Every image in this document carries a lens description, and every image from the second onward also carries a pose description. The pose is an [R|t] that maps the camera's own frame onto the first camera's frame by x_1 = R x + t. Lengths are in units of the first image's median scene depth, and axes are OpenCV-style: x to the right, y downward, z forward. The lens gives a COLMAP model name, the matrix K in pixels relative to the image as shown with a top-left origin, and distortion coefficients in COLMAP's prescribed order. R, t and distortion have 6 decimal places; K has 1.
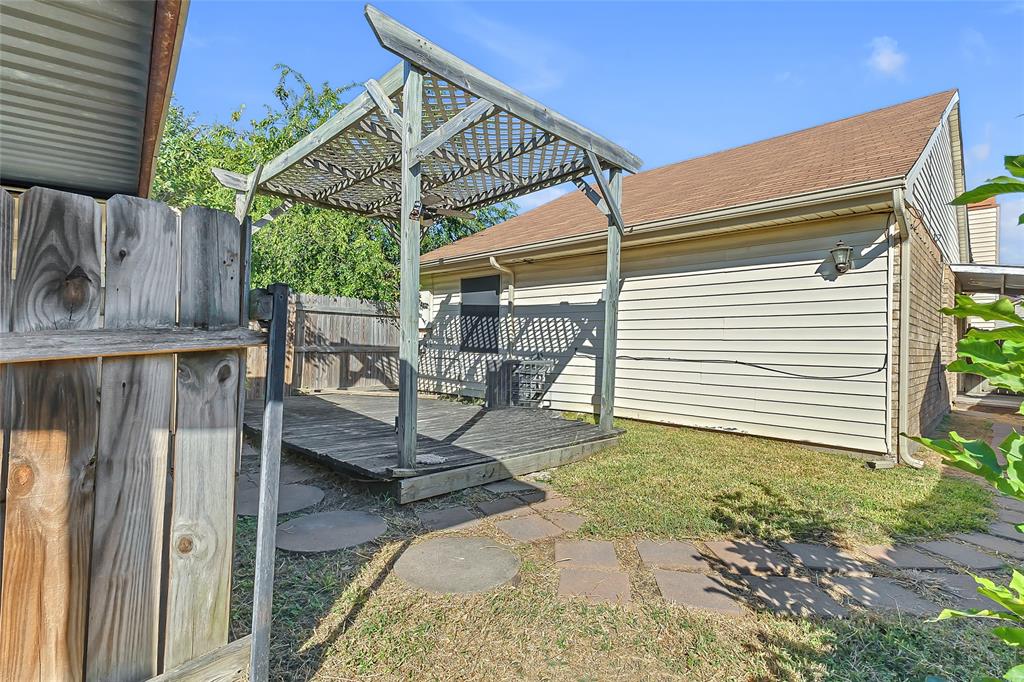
lens RADIAL K [[488.0, 0, 512.0], [0, 488.0, 341.0], [0, 0, 1]] dist [0.015418, 0.000078]
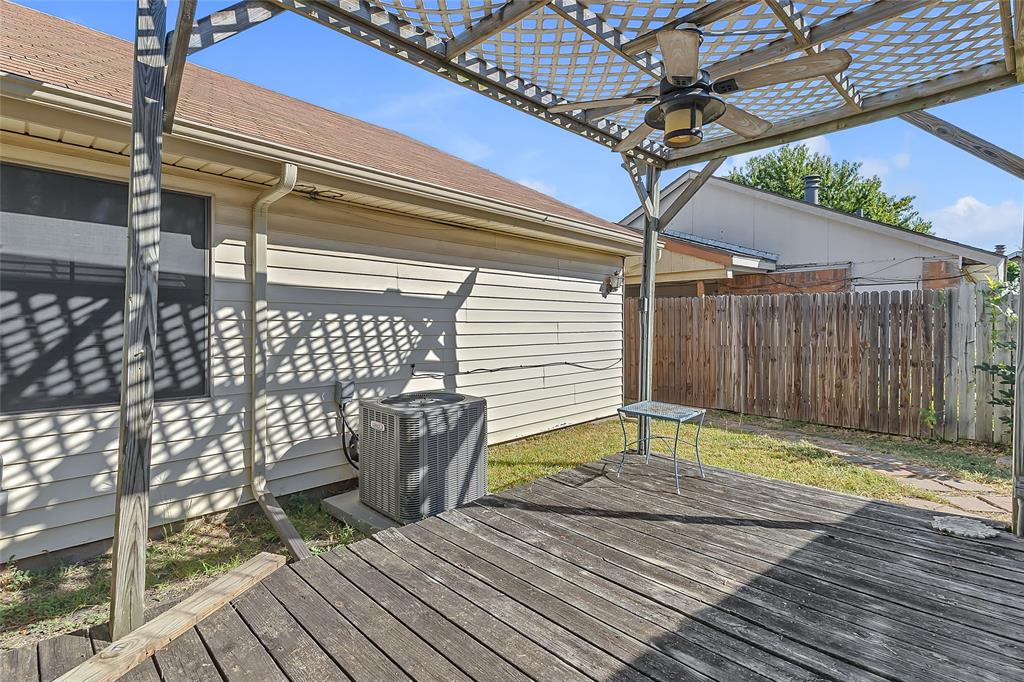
lens RADIAL K [[488.0, 0, 512.0], [0, 488.0, 341.0], [0, 0, 1]] dist [0.015418, 0.000078]
pose [[-0.005781, -0.064731, 0.997886, -0.485329], [-0.018958, 0.997730, 0.064611, -0.058434], [-0.999804, -0.018544, -0.006995, 0.861653]]
